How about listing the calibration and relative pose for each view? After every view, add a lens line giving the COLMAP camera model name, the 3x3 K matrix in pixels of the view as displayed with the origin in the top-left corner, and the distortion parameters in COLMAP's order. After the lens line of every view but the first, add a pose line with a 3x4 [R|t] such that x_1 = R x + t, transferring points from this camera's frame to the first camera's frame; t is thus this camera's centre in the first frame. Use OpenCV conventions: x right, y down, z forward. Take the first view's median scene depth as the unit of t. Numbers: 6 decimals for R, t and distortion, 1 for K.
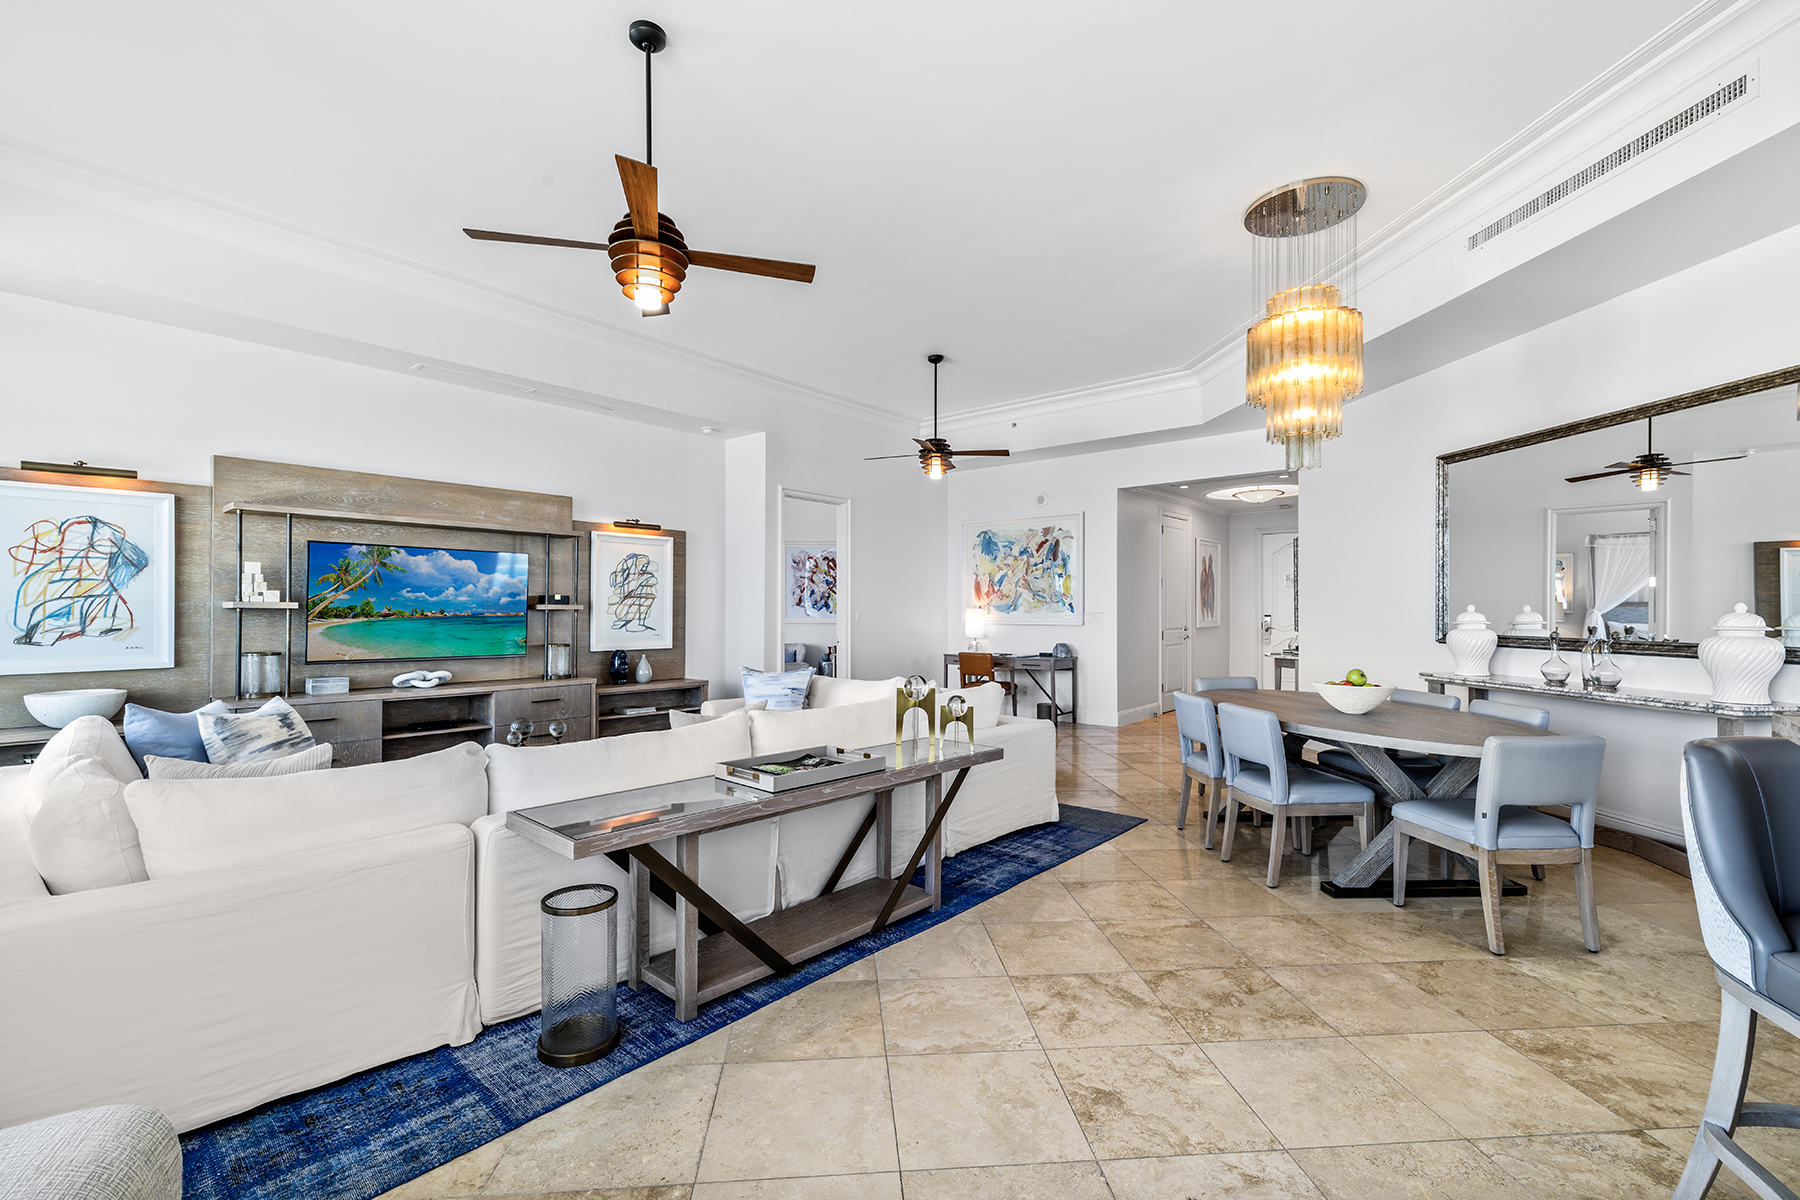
lens RADIAL K [[770.4, 0, 899.7], [0, 770.4, 612.2], [0, 0, 1]] dist [-0.000406, 0.000987]
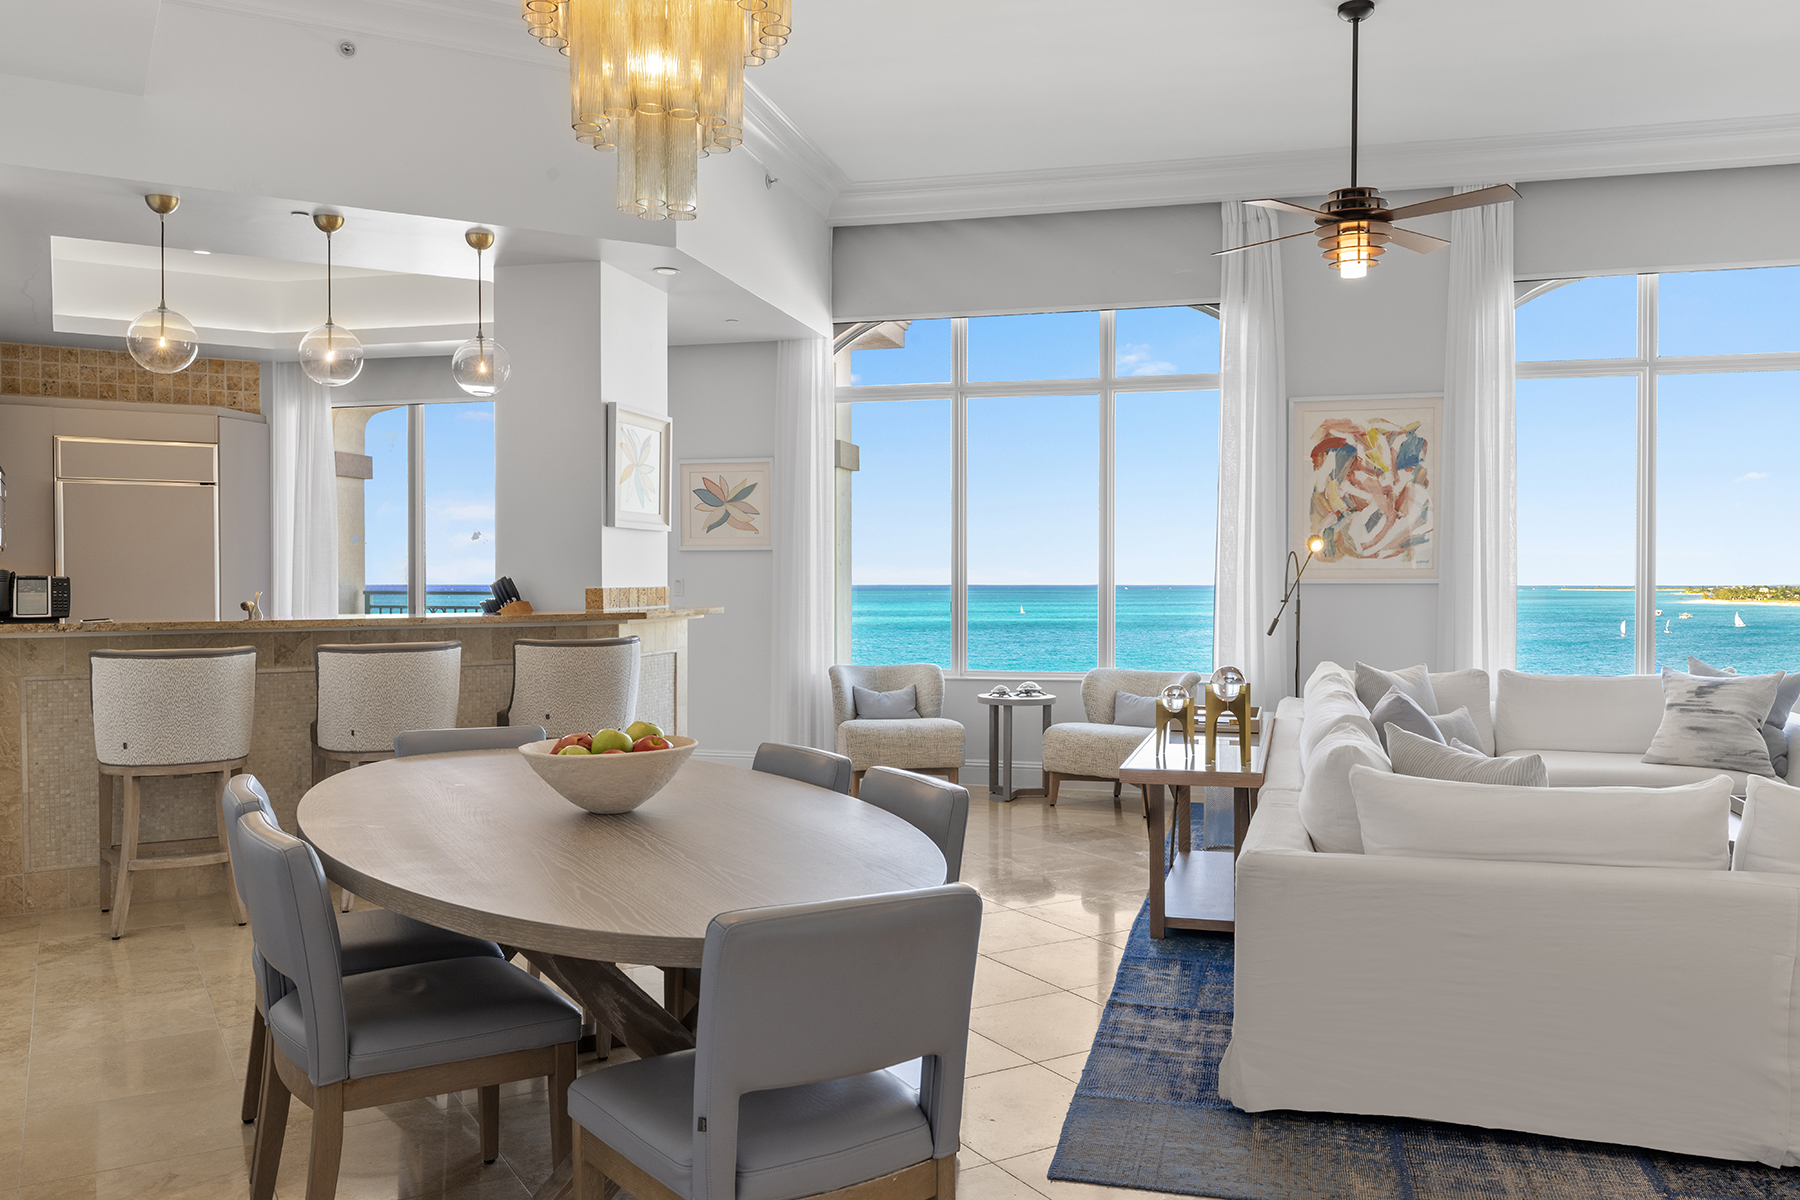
lens RADIAL K [[1390.1, 0, 899.2], [0, 1390.1, 605.3], [0, 0, 1]] dist [0.008971, -0.007432]
pose [[-0.898519, 0.007409, -0.438872, 0.640166], [-0.002108, 0.999773, 0.021192, -0.000770], [0.438929, 0.019967, -0.898300, 1.498449]]
